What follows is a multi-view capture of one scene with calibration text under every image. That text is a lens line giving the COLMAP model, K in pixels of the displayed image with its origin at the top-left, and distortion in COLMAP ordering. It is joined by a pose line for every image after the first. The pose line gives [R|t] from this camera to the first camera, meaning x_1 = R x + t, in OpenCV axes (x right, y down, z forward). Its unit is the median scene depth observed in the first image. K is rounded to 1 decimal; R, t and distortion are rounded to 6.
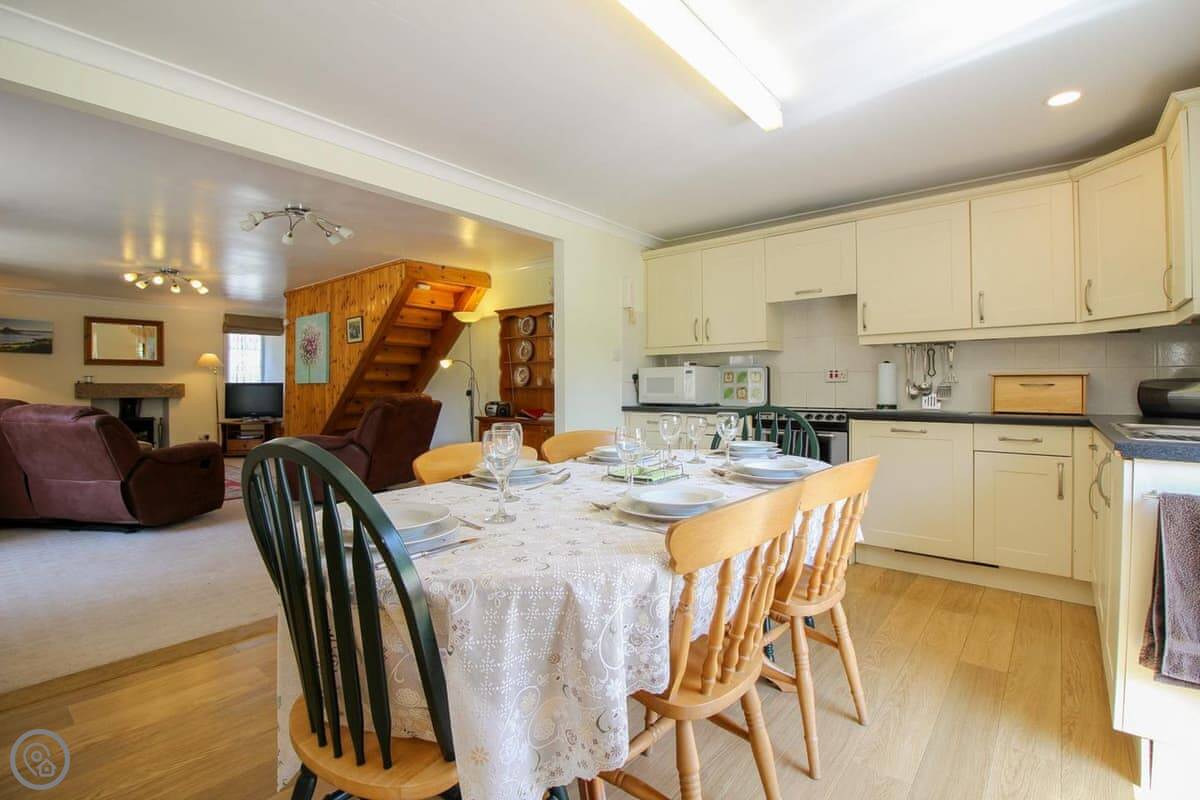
lens RADIAL K [[556.6, 0, 601.8], [0, 556.6, 385.9], [0, 0, 1]] dist [0.003317, -0.014302]
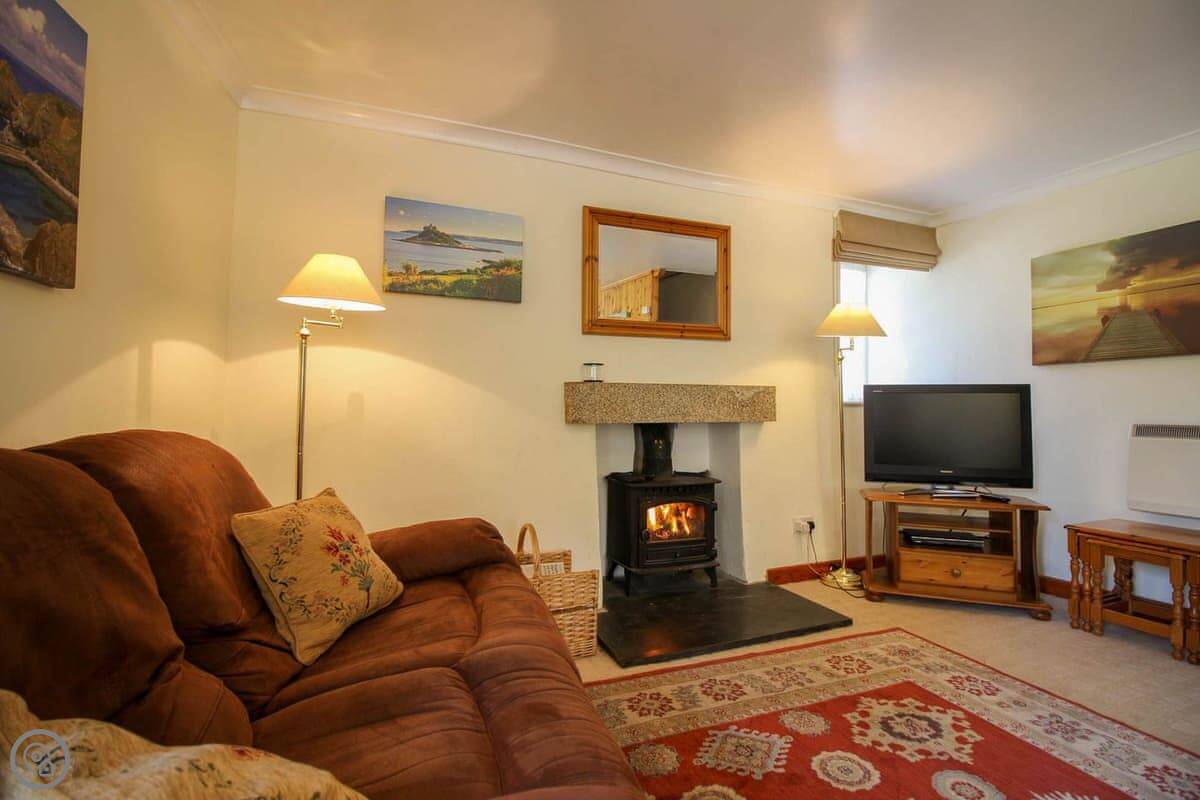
lens RADIAL K [[556.6, 0, 601.8], [0, 556.6, 385.9], [0, 0, 1]] dist [0.003317, -0.014302]
pose [[0.865431, -0.009037, -0.500946, -0.744246], [-0.006543, 0.999548, -0.029336, 0.008154], [0.500985, 0.028666, 0.864981, 0.685561]]
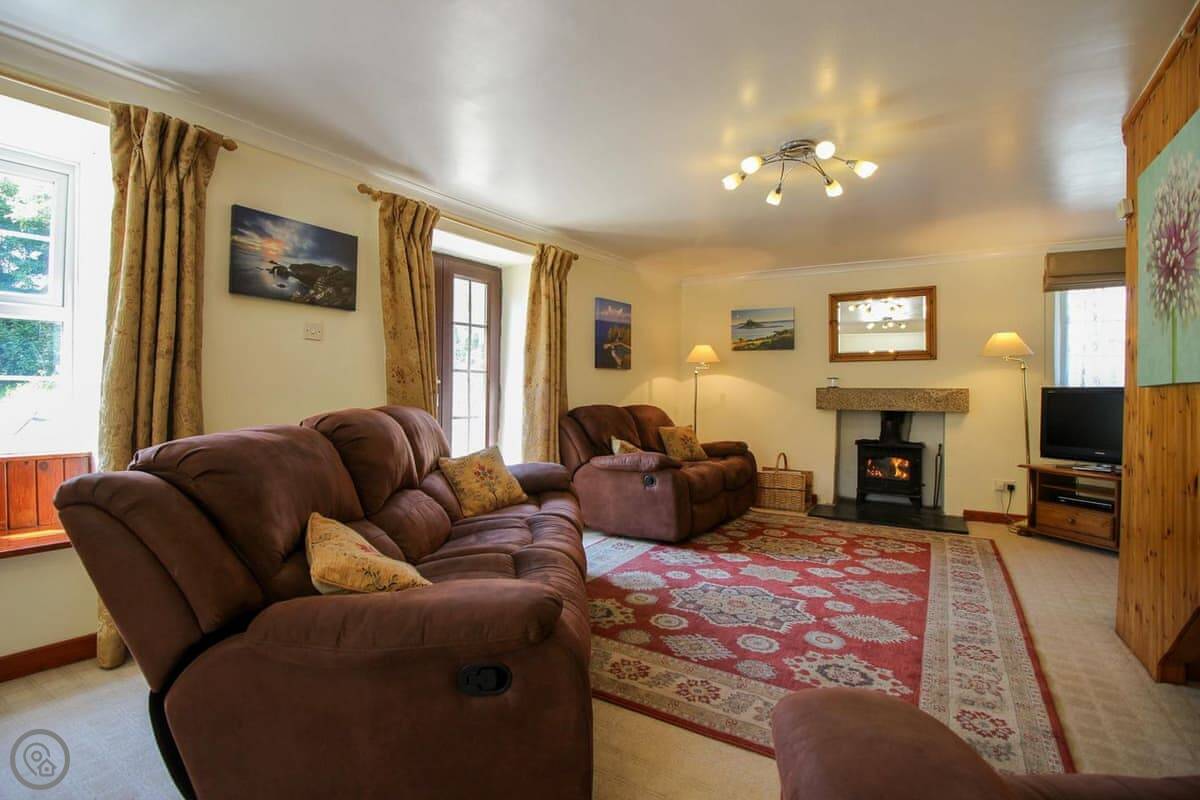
lens RADIAL K [[556.6, 0, 601.8], [0, 556.6, 385.9], [0, 0, 1]] dist [0.003317, -0.014302]
pose [[0.138724, -0.007121, -0.990305, -0.267168], [-0.007879, 0.999935, -0.008294, 0.000583], [0.990300, 0.008953, 0.138659, 0.614924]]
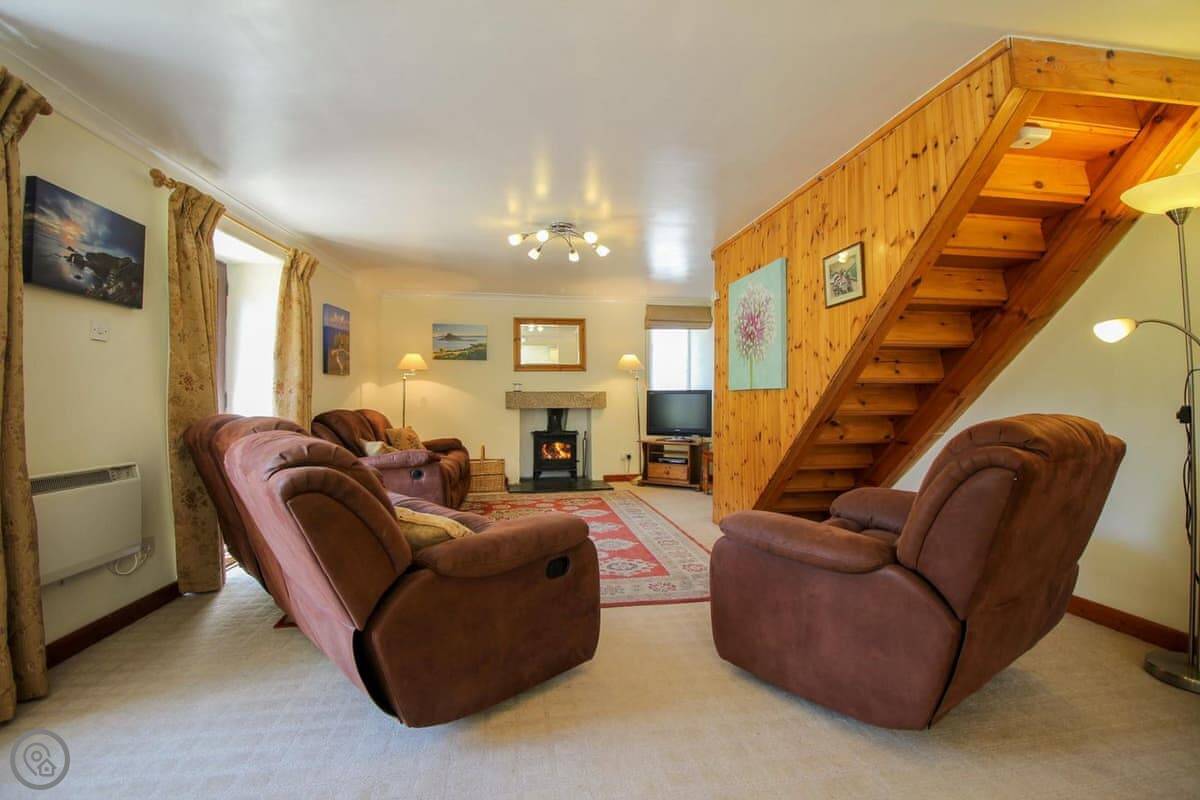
lens RADIAL K [[556.6, 0, 601.8], [0, 556.6, 385.9], [0, 0, 1]] dist [0.003317, -0.014302]
pose [[0.755204, -0.012558, -0.655370, -0.235703], [0.003454, 0.999879, -0.015179, -0.000181], [0.655481, 0.009200, 0.755156, 0.411463]]
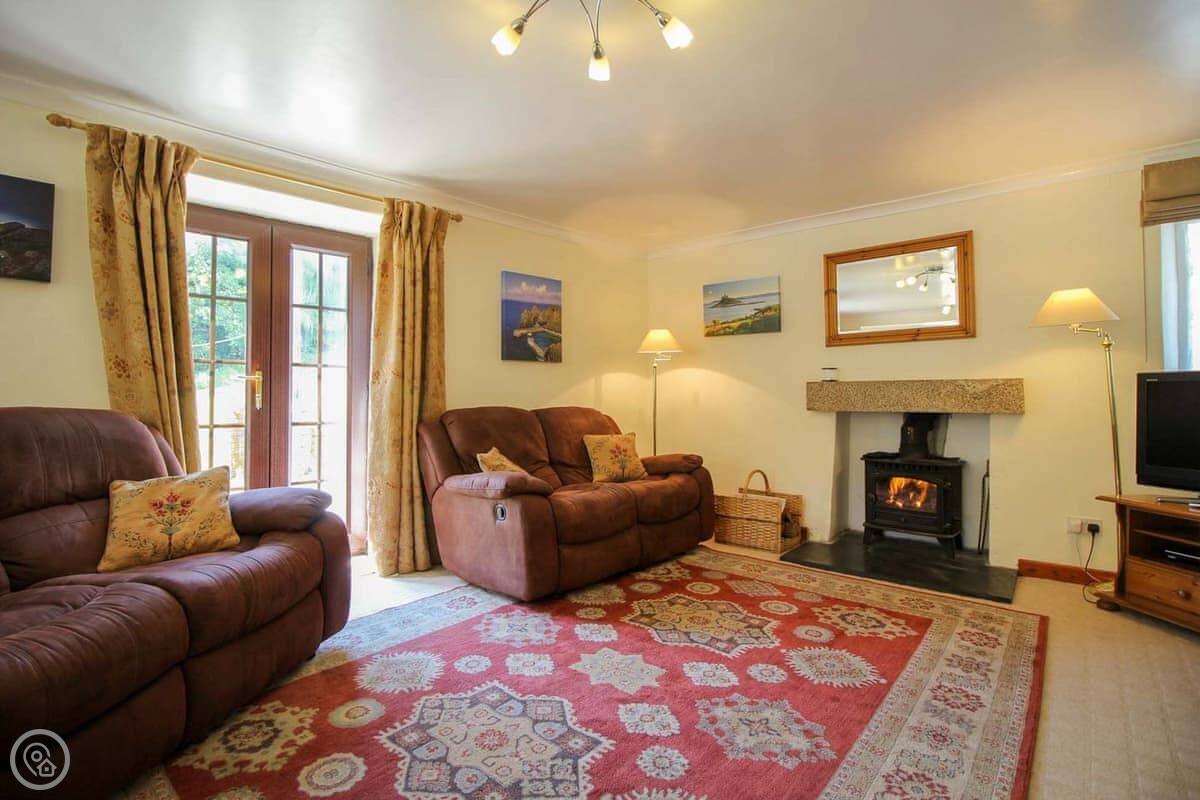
lens RADIAL K [[556.6, 0, 601.8], [0, 556.6, 385.9], [0, 0, 1]] dist [0.003317, -0.014302]
pose [[-0.028166, -0.017337, -0.999453, -0.406012], [0.003030, 0.999844, -0.017429, 0.007354], [0.999599, -0.003519, -0.028109, 0.810006]]
